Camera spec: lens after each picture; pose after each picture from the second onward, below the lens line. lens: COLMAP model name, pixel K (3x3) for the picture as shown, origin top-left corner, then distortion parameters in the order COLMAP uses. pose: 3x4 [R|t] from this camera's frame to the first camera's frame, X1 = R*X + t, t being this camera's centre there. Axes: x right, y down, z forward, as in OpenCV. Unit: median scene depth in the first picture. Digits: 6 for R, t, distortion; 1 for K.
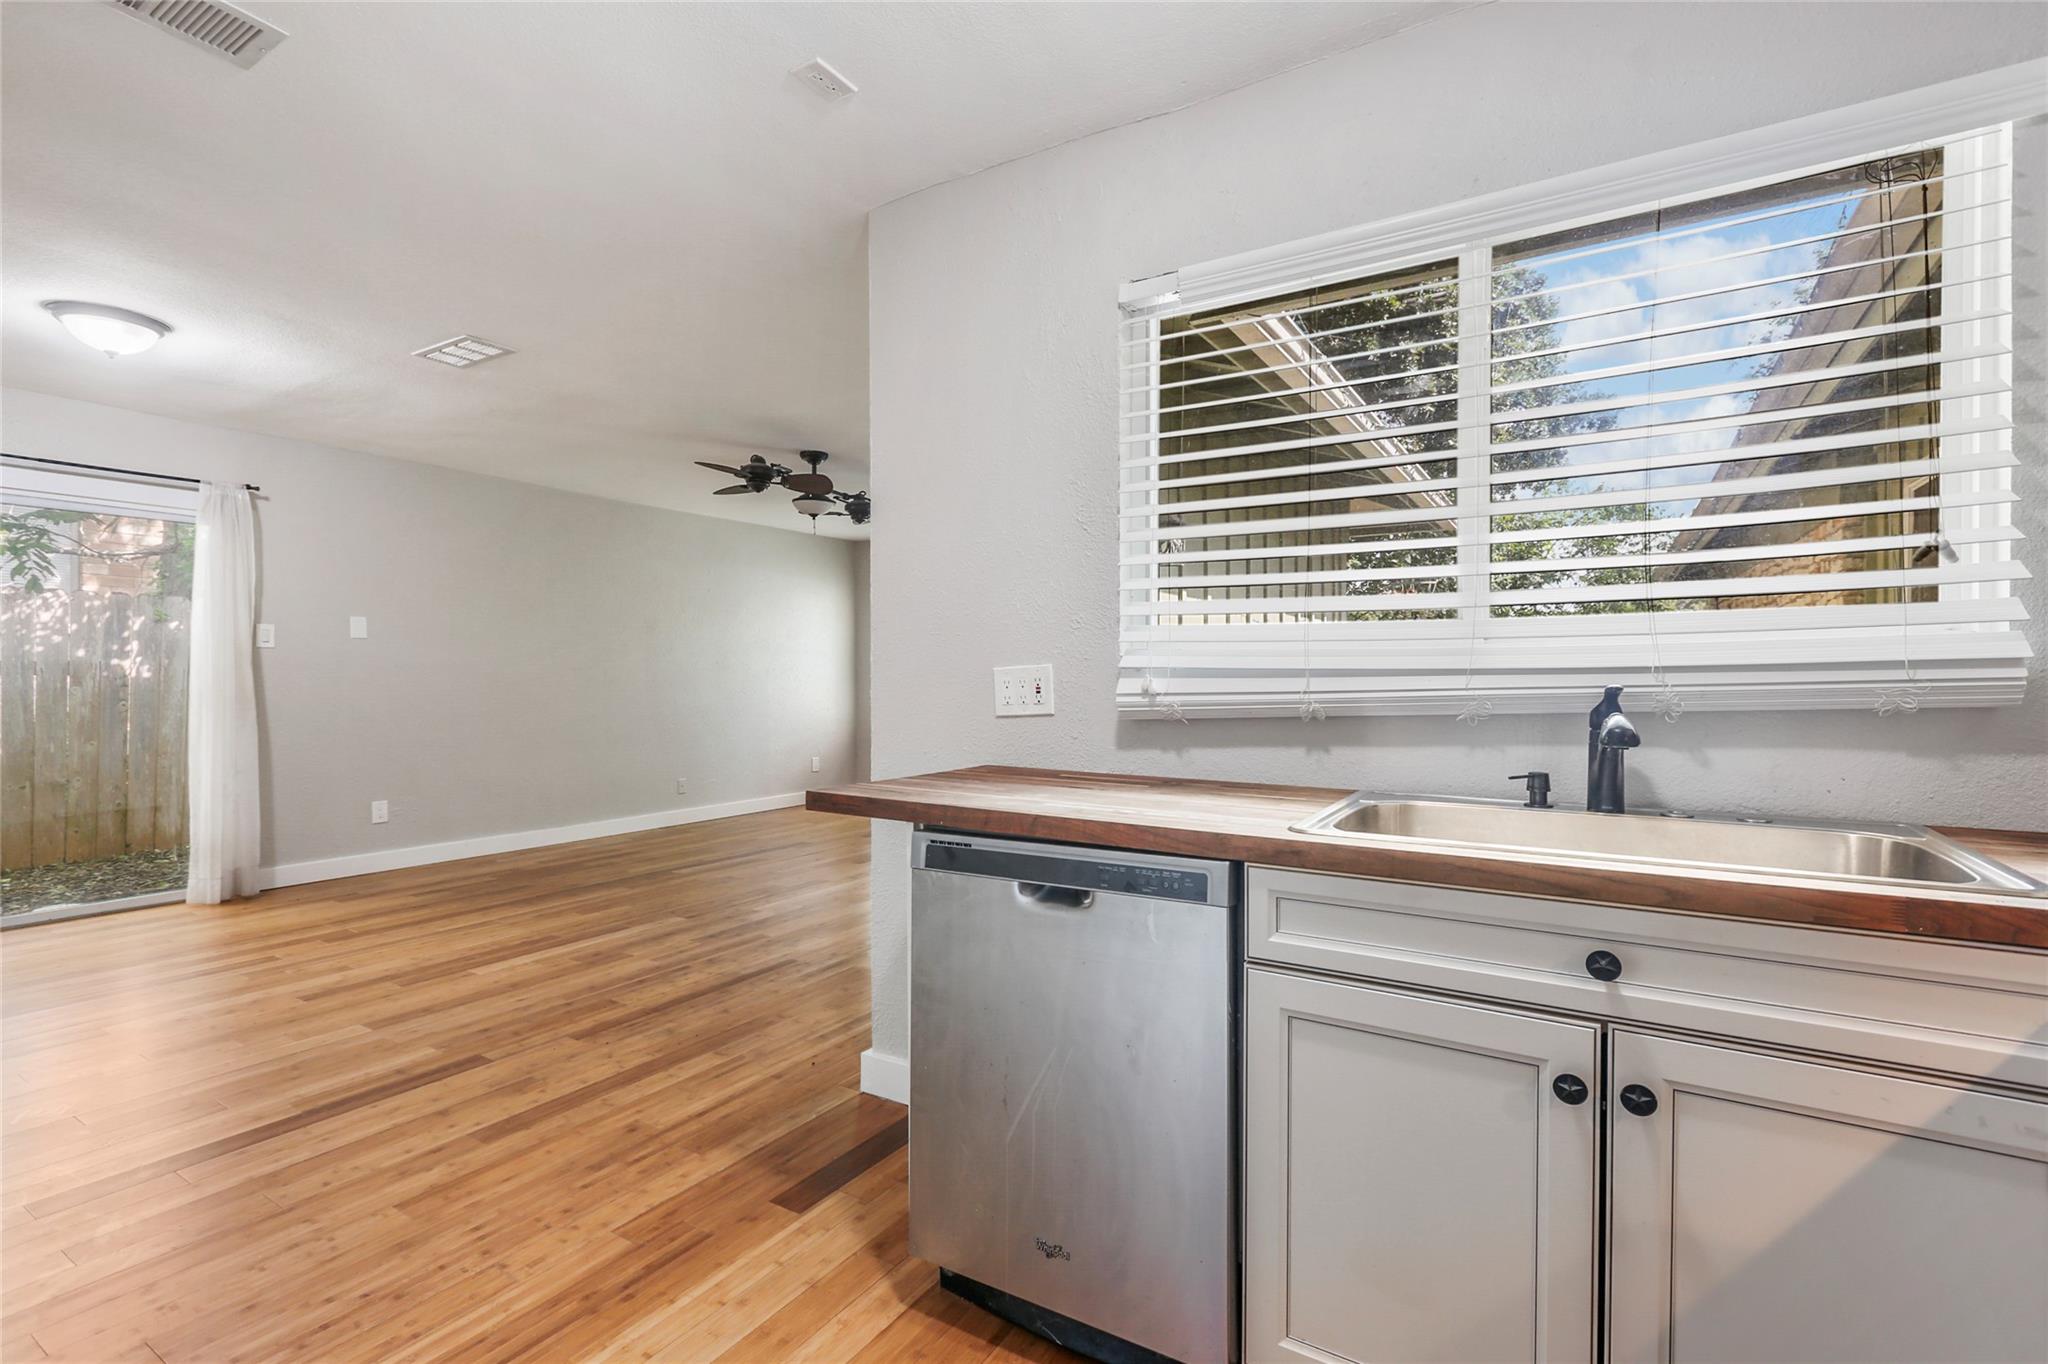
lens RADIAL K [[932.8, 0, 1021.7], [0, 932.8, 684.8], [0, 0, 1]] dist [0.006873, -0.004540]
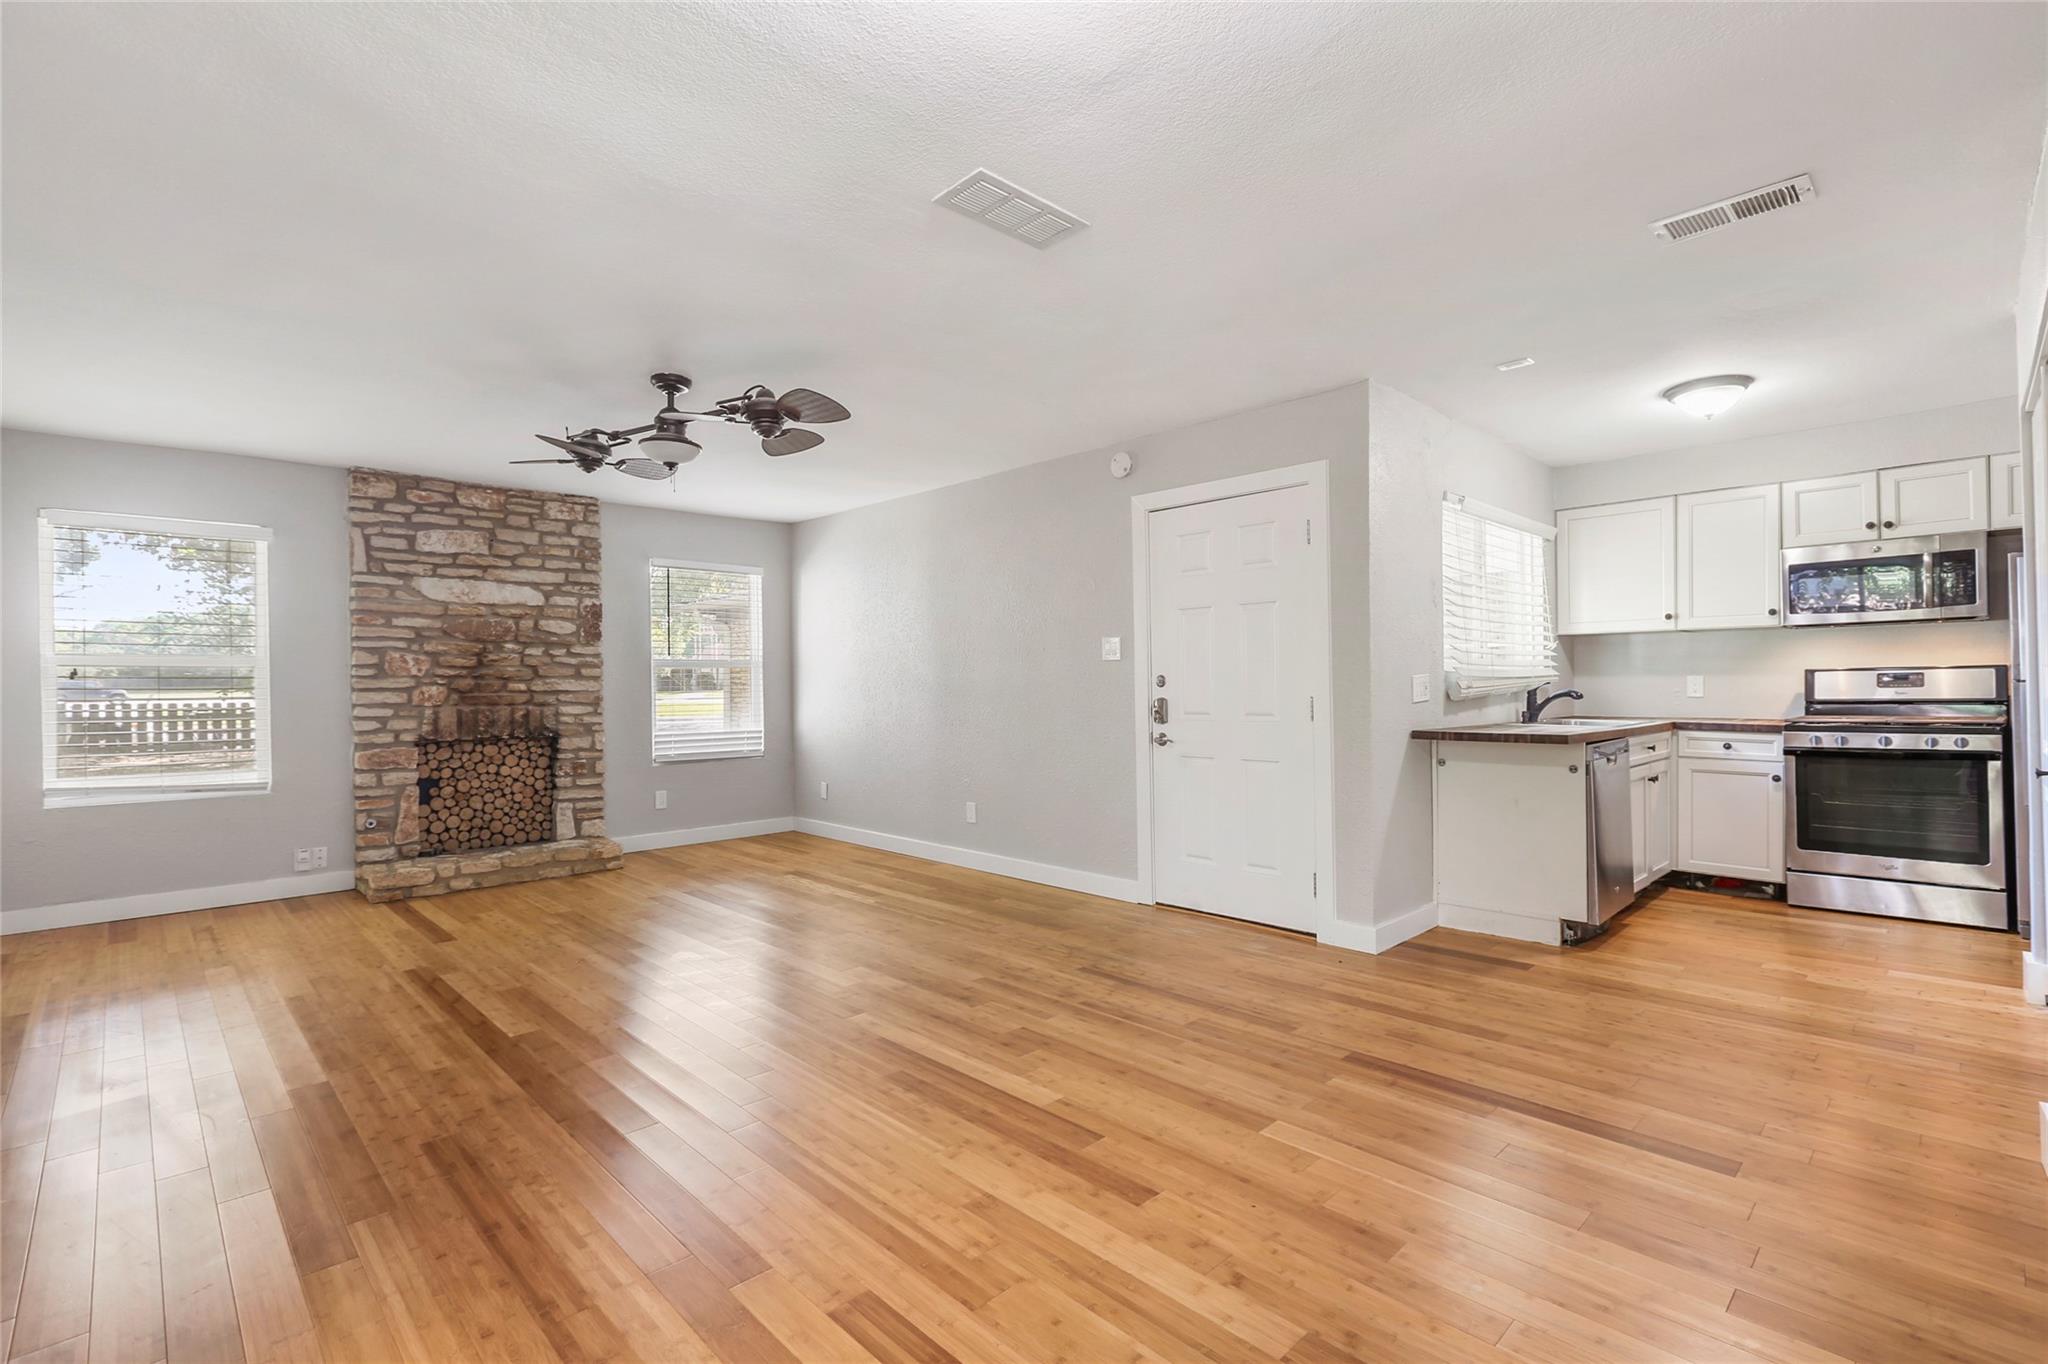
lens RADIAL K [[932.8, 0, 1021.7], [0, 932.8, 684.8], [0, 0, 1]] dist [0.006873, -0.004540]
pose [[0.246827, -0.002490, 0.969056, -1.336371], [0.019552, 0.999806, -0.002411, -0.007723], [-0.968862, 0.019542, 0.246828, 0.880854]]
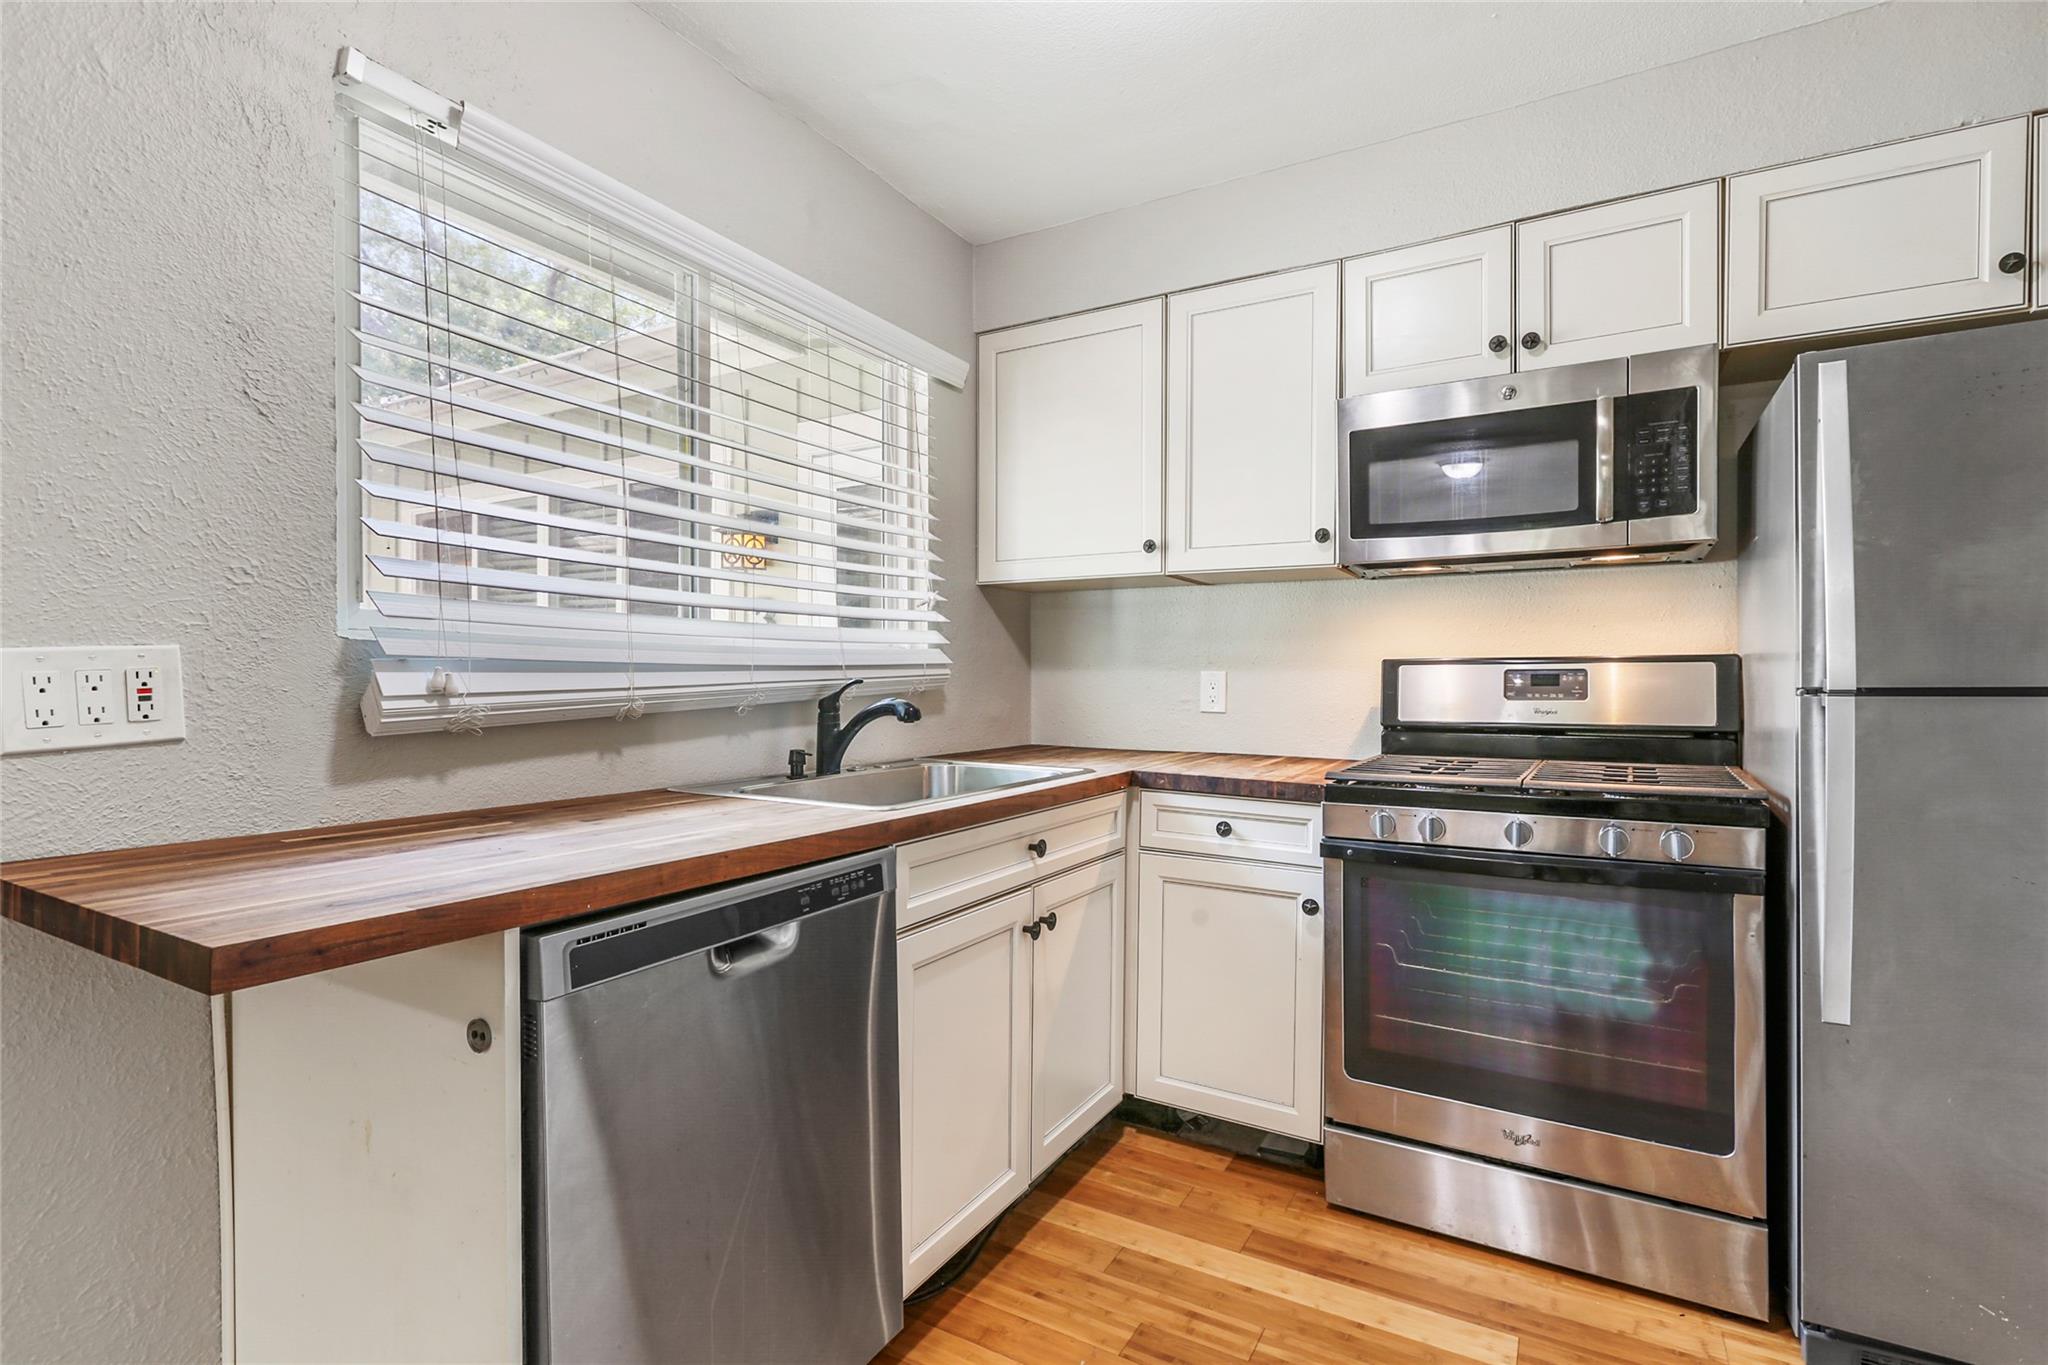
lens RADIAL K [[961.4, 0, 1028.3], [0, 961.4, 683.7], [0, 0, 1]] dist [0.002885, 0.000344]
pose [[-0.029685, -0.008079, 0.999527, -0.349971], [0.006177, 0.999947, 0.008266, -0.001145], [-0.999540, 0.006420, -0.029634, 0.351249]]
